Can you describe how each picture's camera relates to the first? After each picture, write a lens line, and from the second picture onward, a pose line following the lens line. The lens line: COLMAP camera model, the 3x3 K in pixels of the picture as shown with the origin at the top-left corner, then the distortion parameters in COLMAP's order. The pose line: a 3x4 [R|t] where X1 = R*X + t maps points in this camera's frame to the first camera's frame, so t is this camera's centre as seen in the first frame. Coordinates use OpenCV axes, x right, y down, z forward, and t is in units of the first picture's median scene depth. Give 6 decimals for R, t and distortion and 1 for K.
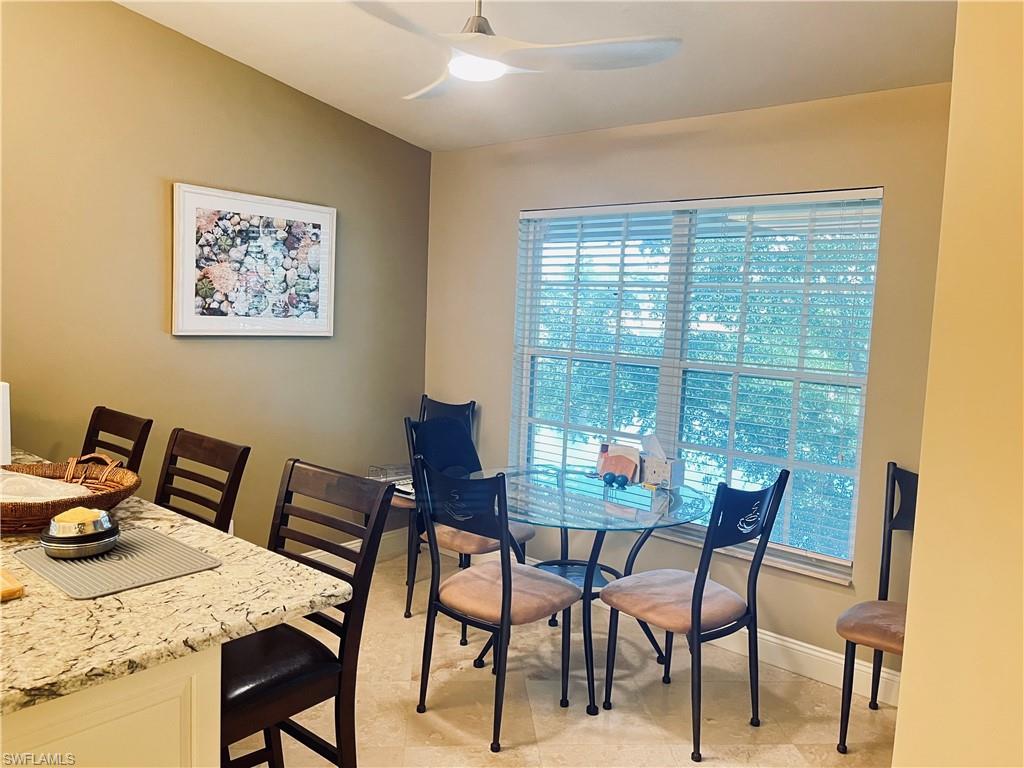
lens RADIAL K [[769.4, 0, 512.0], [0, 769.4, 384.0], [0, 0, 1]] dist [0.098387, -0.142441]
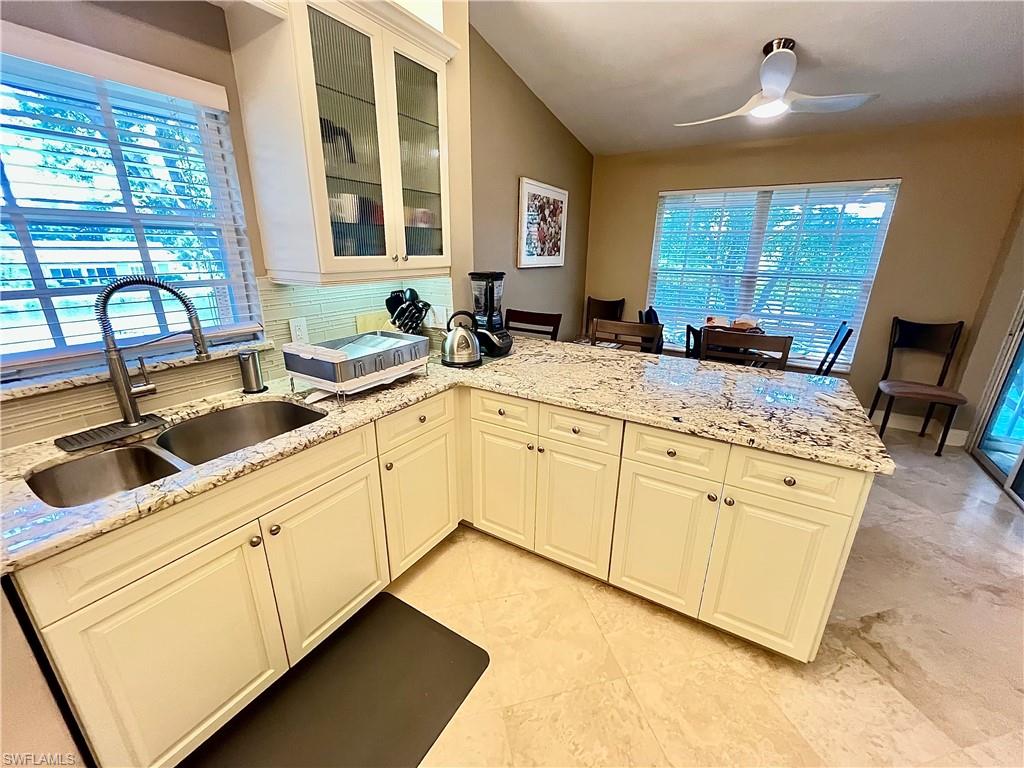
lens RADIAL K [[415.2, 0, 512.0], [0, 415.2, 384.0], [0, 0, 1]] dist [-0.001979, 0.000429]
pose [[0.989116, -0.069338, 0.129777, -0.539464], [0.040247, 0.975863, 0.214642, -0.005674], [-0.141528, -0.207083, 0.968032, 0.009007]]
